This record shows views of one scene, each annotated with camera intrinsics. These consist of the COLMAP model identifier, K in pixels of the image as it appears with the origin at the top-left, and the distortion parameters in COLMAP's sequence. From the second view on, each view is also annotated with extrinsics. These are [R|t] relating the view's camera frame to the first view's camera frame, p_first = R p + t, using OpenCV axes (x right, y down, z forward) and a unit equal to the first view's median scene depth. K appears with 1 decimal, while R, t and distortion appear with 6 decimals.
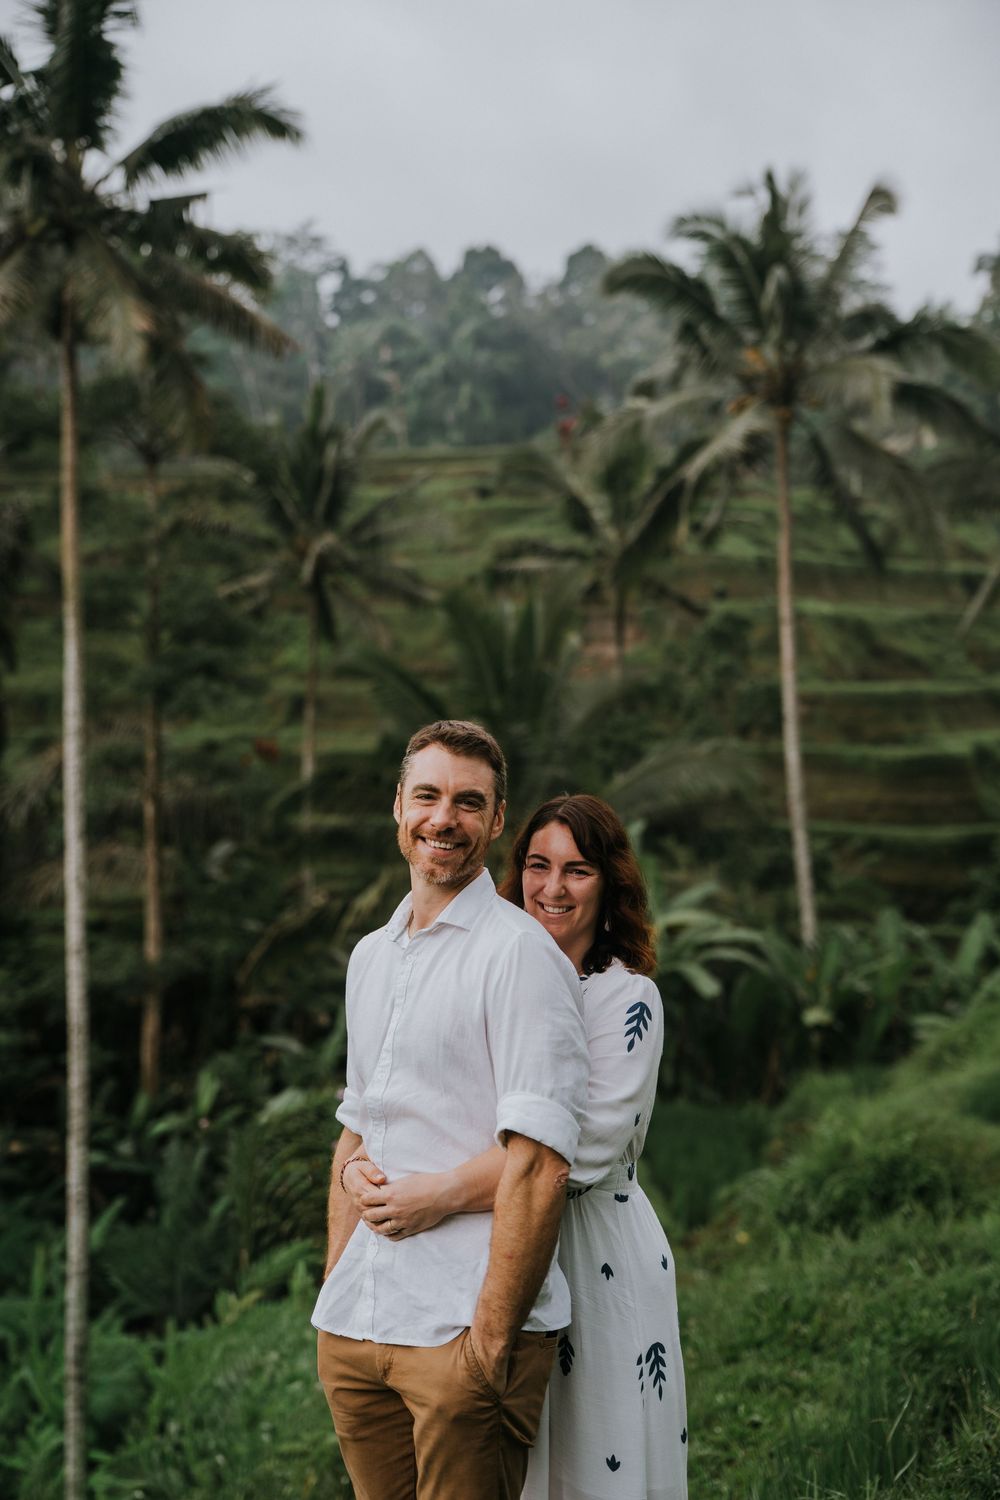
lens RADIAL K [[1768.2, 0, 500.0], [0, 1768.2, 750.0], [0, 0, 1]] dist [0.105192, 0.020097]
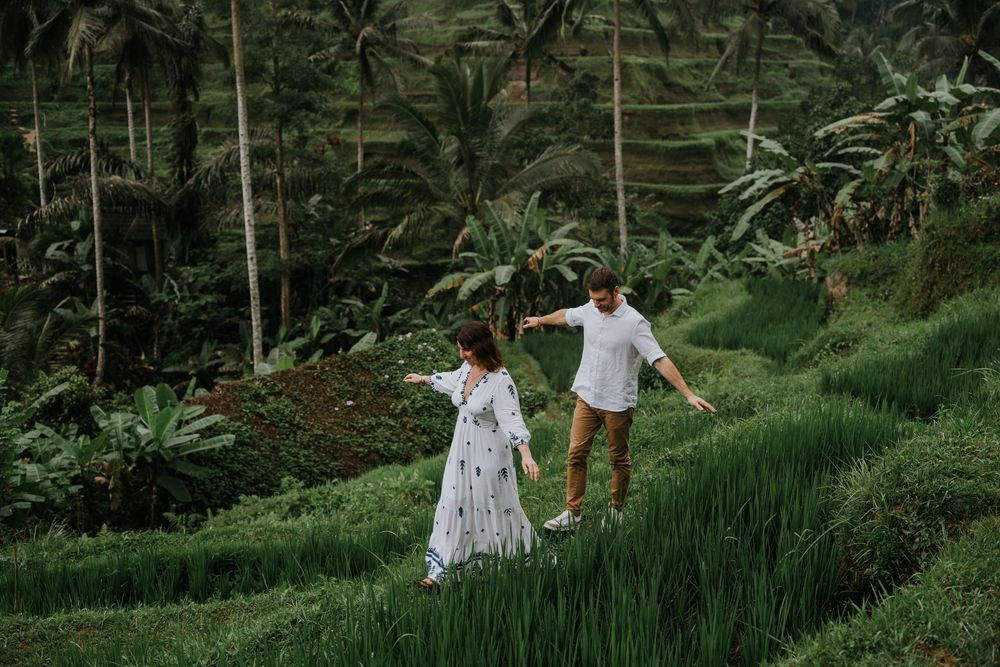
lens RADIAL K [[1018.8, 0, 500.0], [0, 1018.8, 333.5], [0, 0, 1]] dist [0.105713, -0.257215]
pose [[0.999062, -0.005859, 0.042905, -0.009705], [-0.003204, 0.978090, 0.208158, -0.034546], [-0.043184, -0.208100, 0.977154, -0.107062]]
